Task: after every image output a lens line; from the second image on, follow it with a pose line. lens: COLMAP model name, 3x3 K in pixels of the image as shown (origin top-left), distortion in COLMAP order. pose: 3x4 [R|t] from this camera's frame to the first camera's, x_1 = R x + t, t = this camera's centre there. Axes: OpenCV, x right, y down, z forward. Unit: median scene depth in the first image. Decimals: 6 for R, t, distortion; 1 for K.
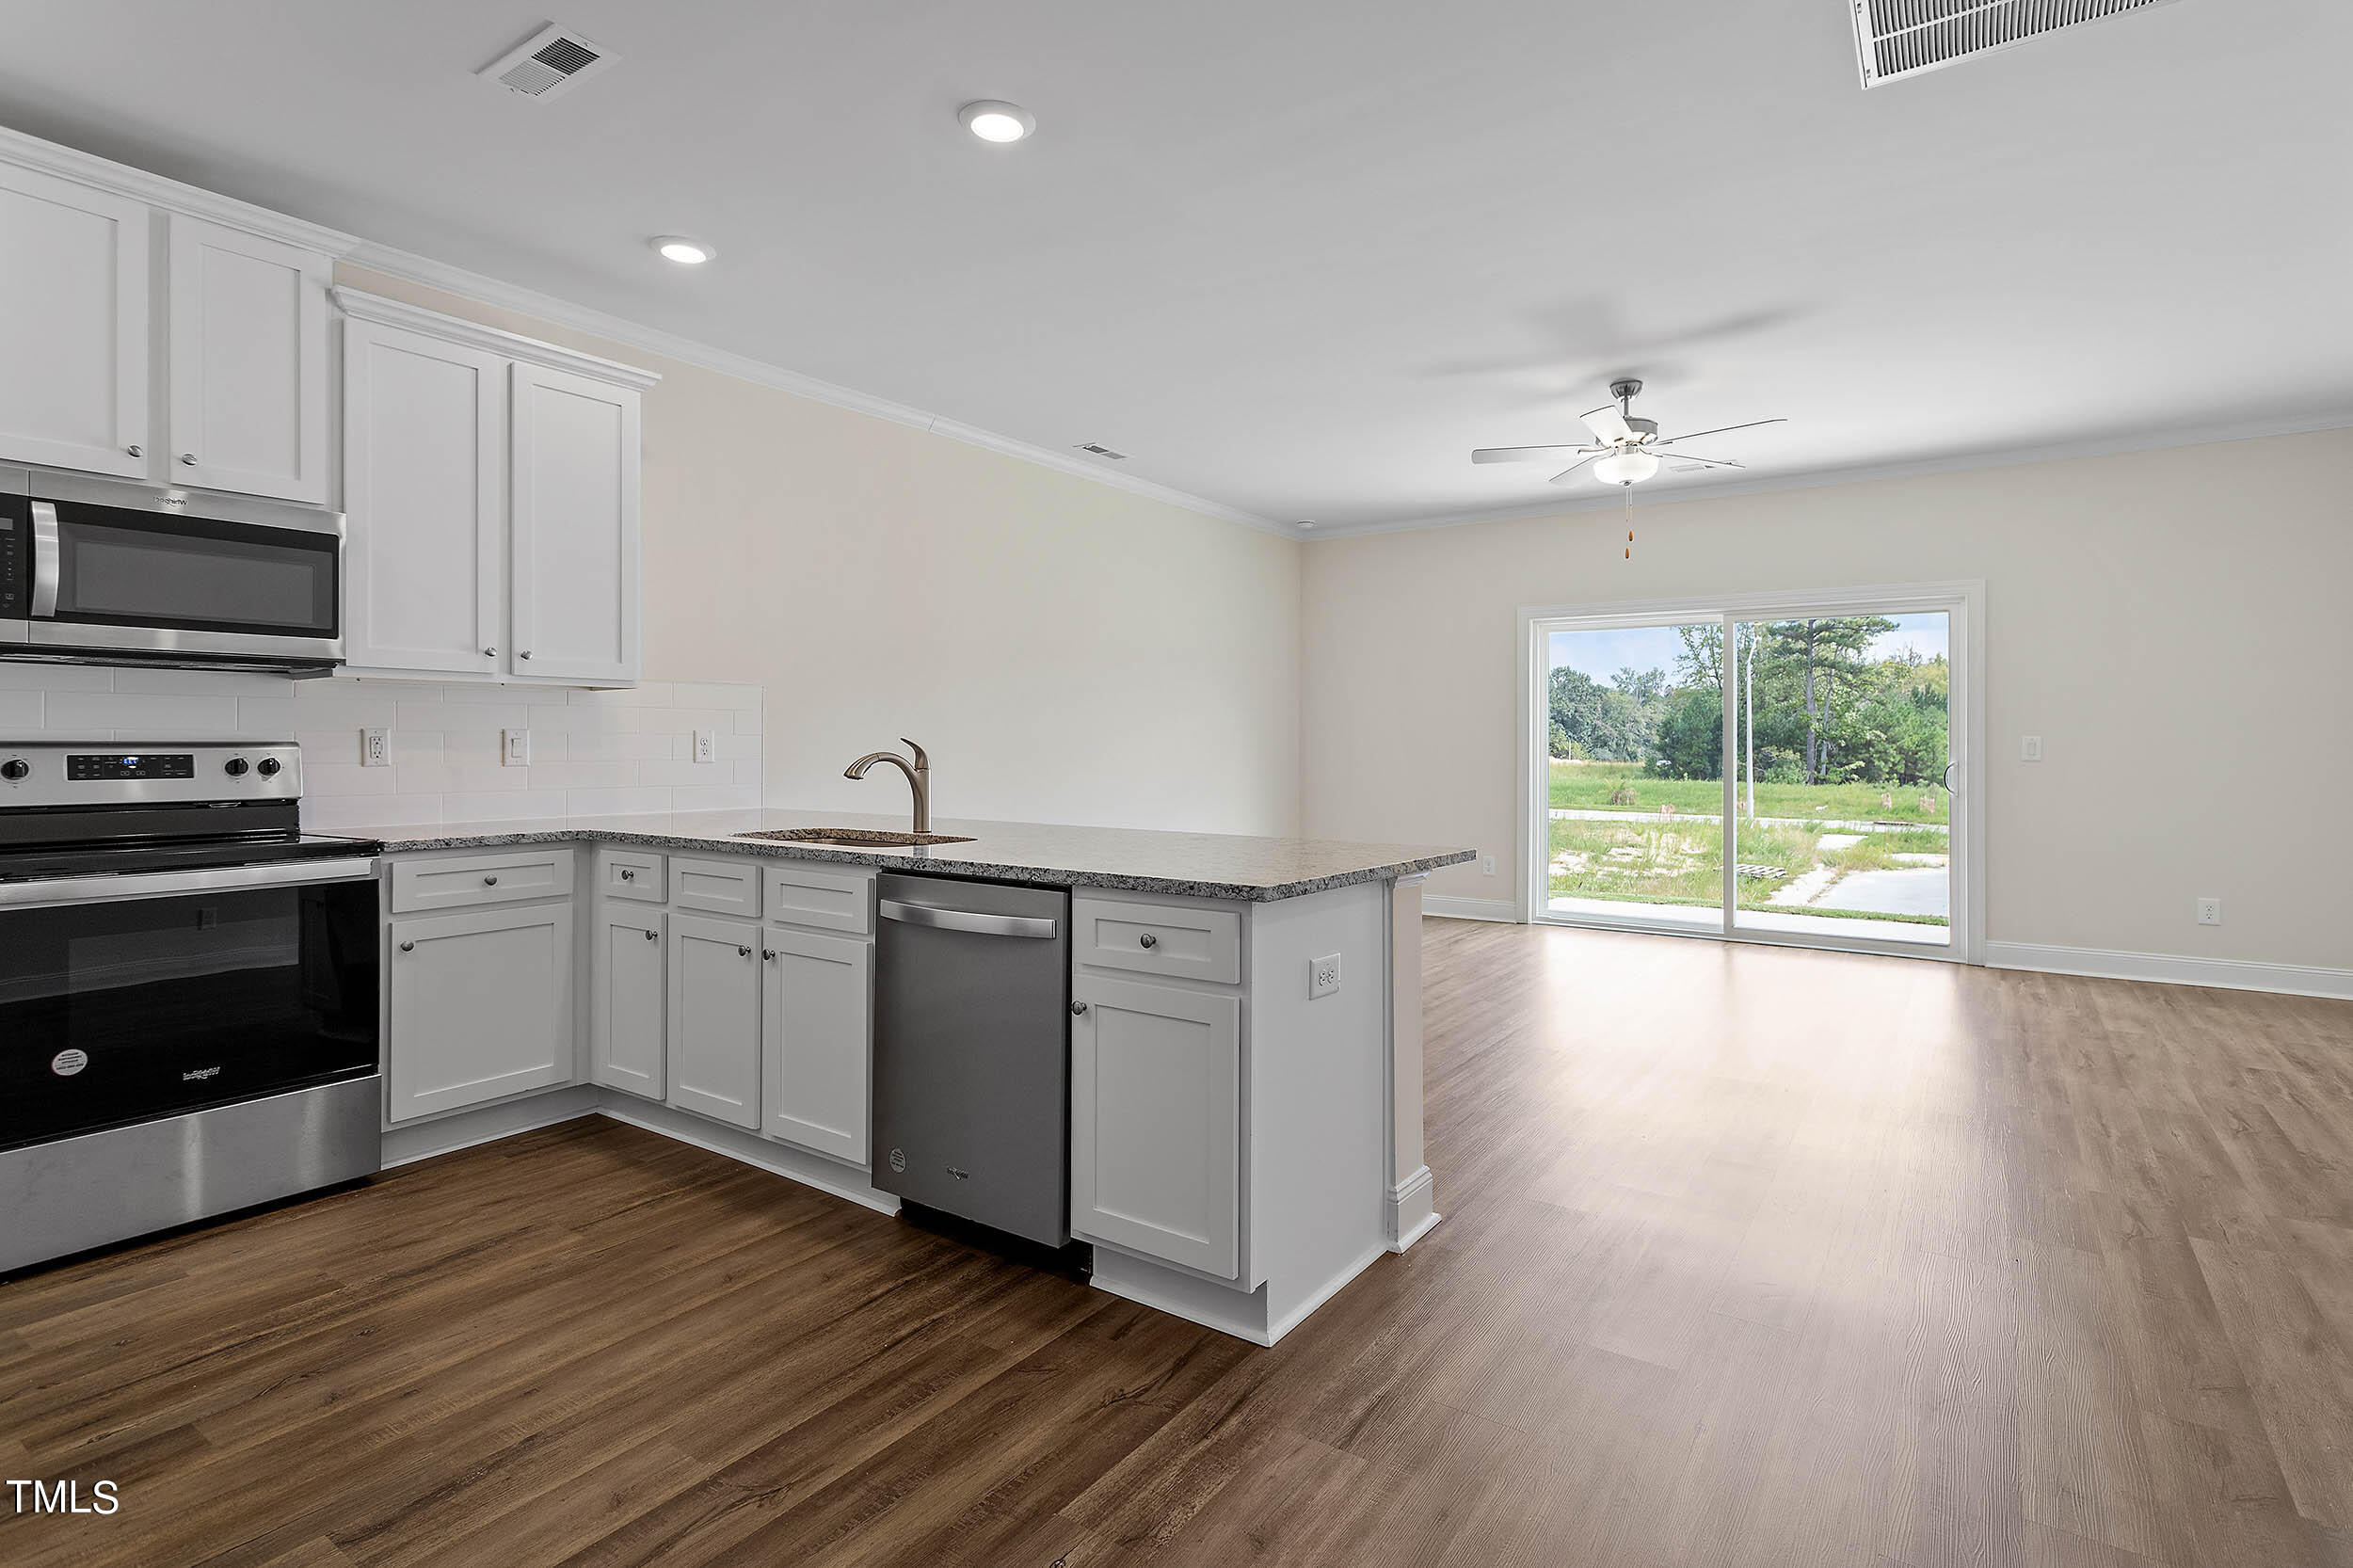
lens RADIAL K [[1139.4, 0, 1188.9], [0, 1139.4, 764.0], [0, 0, 1]] dist [0.011004, 0.001190]
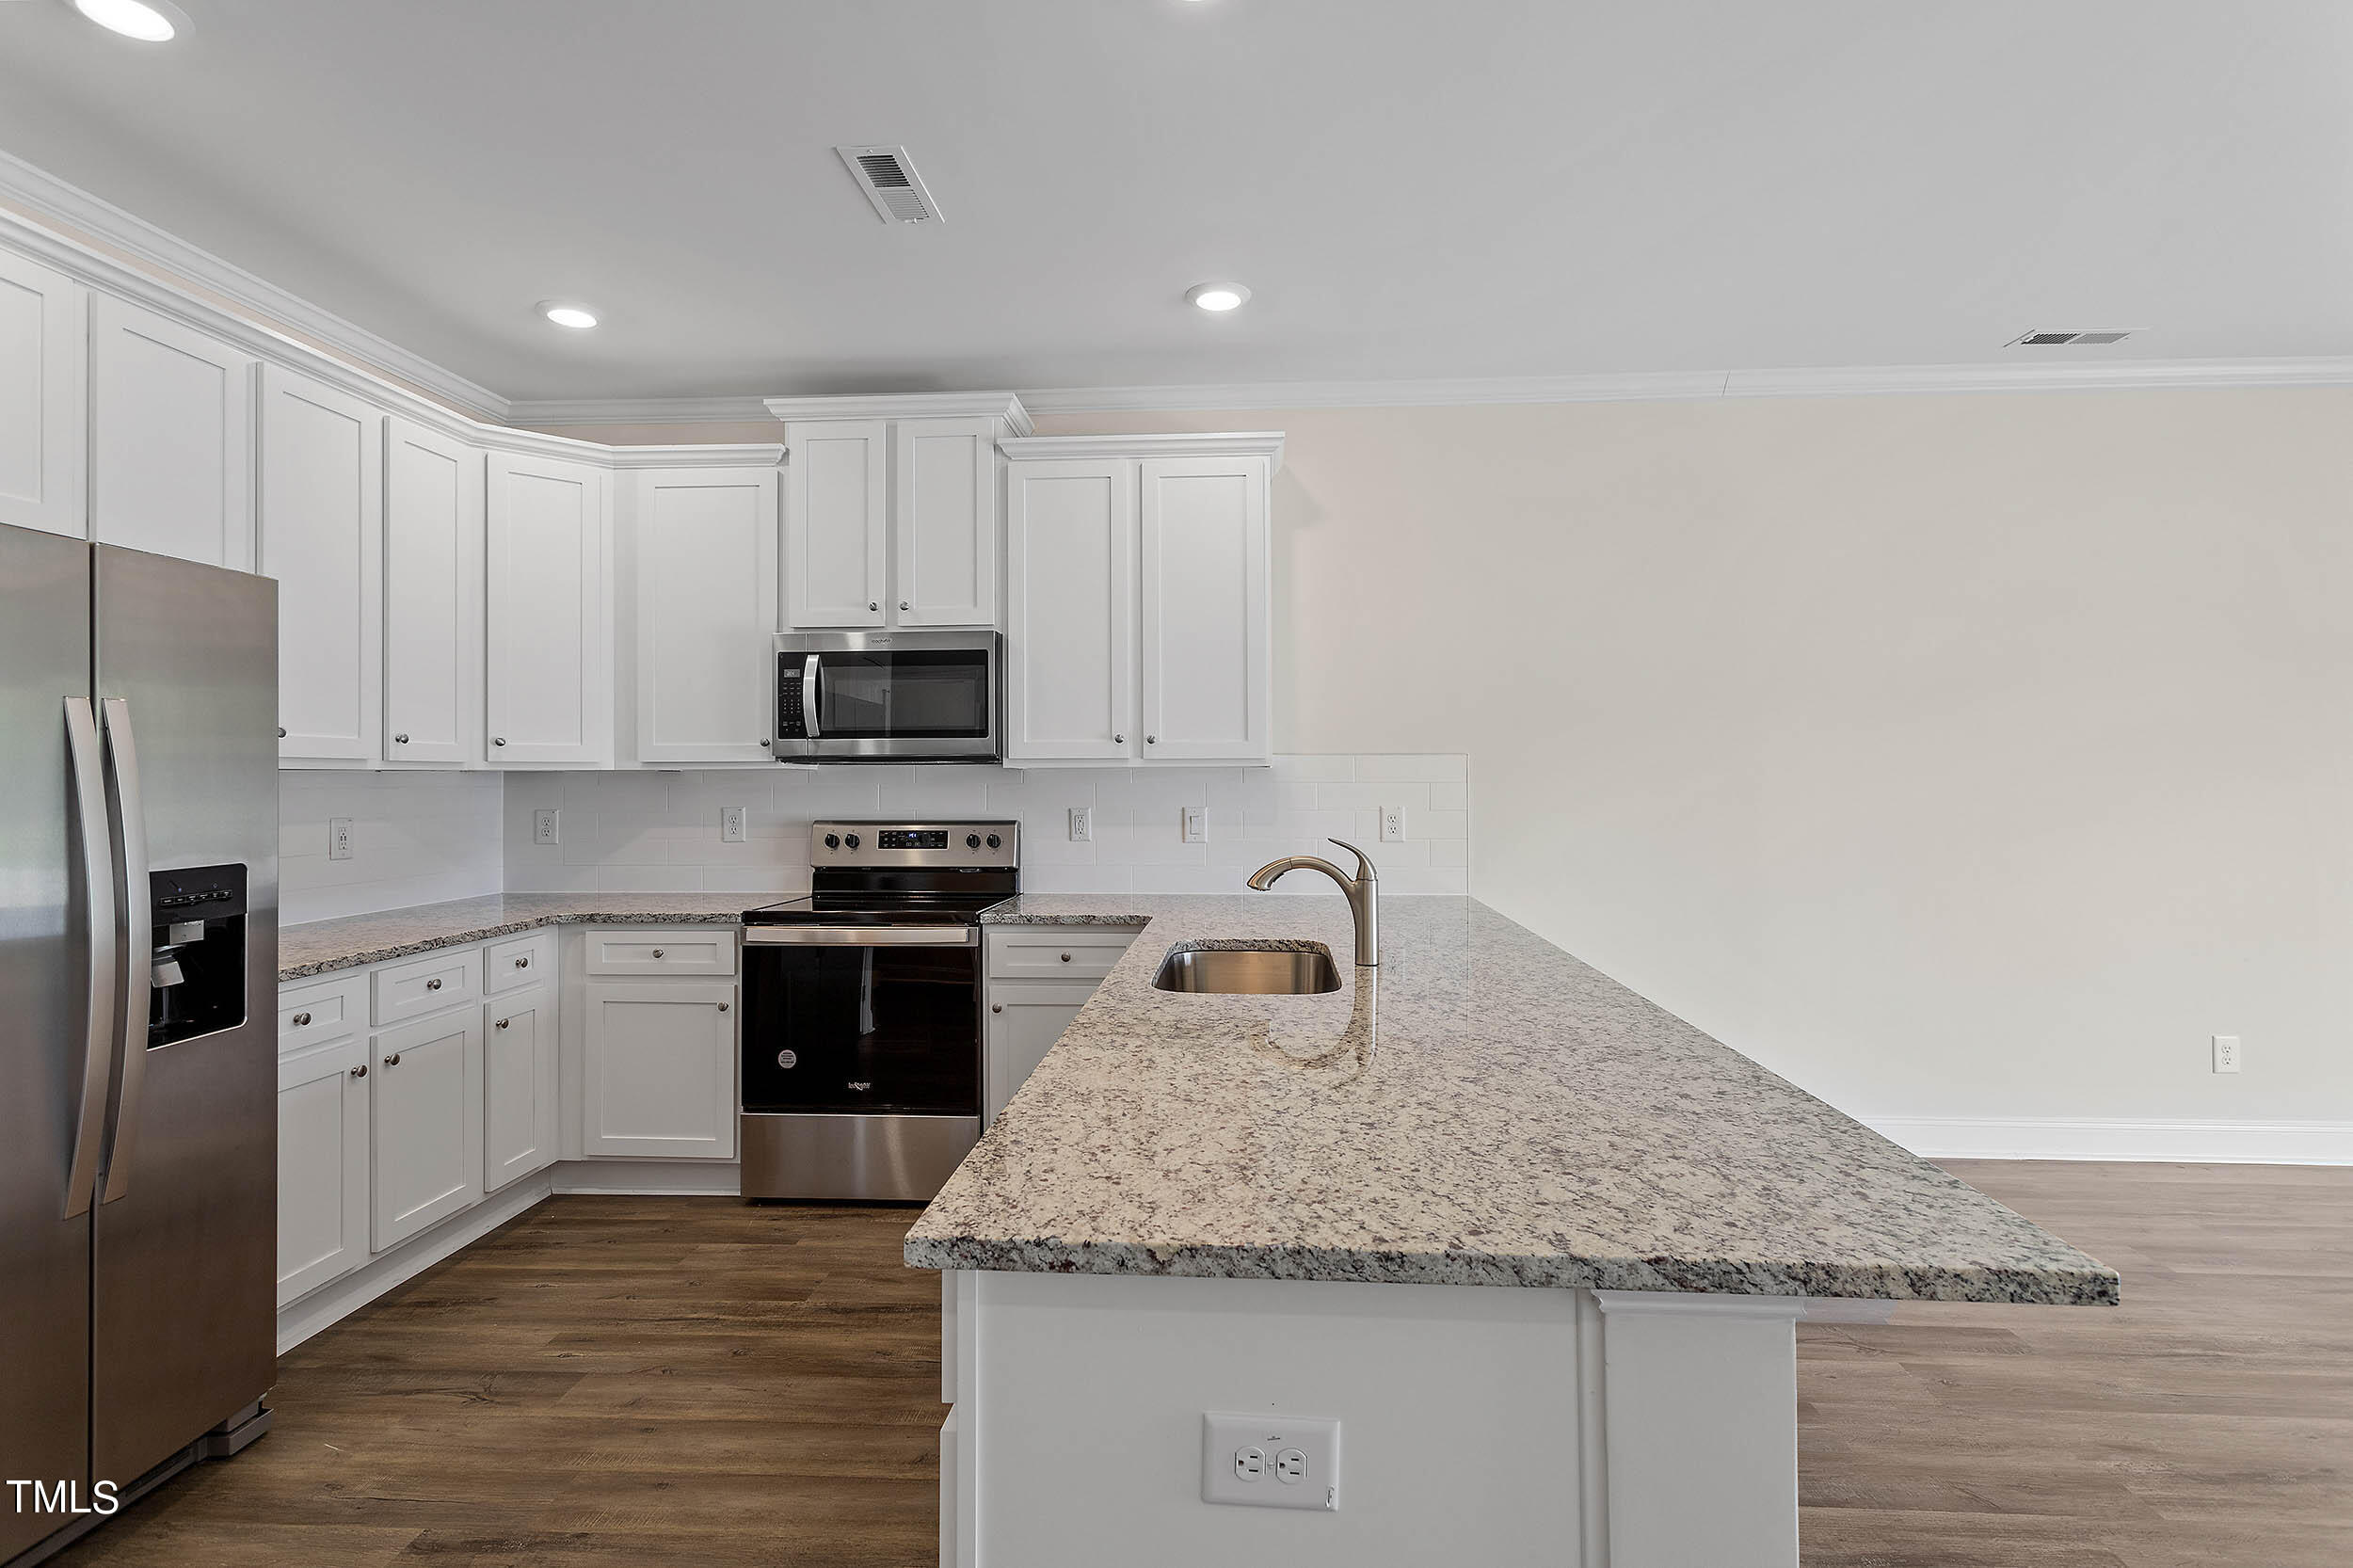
lens RADIAL K [[1139.4, 0, 1183.7], [0, 1139.4, 784.9], [0, 0, 1]] dist [0.011004, 0.001190]
pose [[0.526489, 0.002796, -0.850177, 0.364450], [-0.014360, 0.999881, -0.005604, -0.056645], [0.850061, 0.015159, 0.526467, 0.556129]]
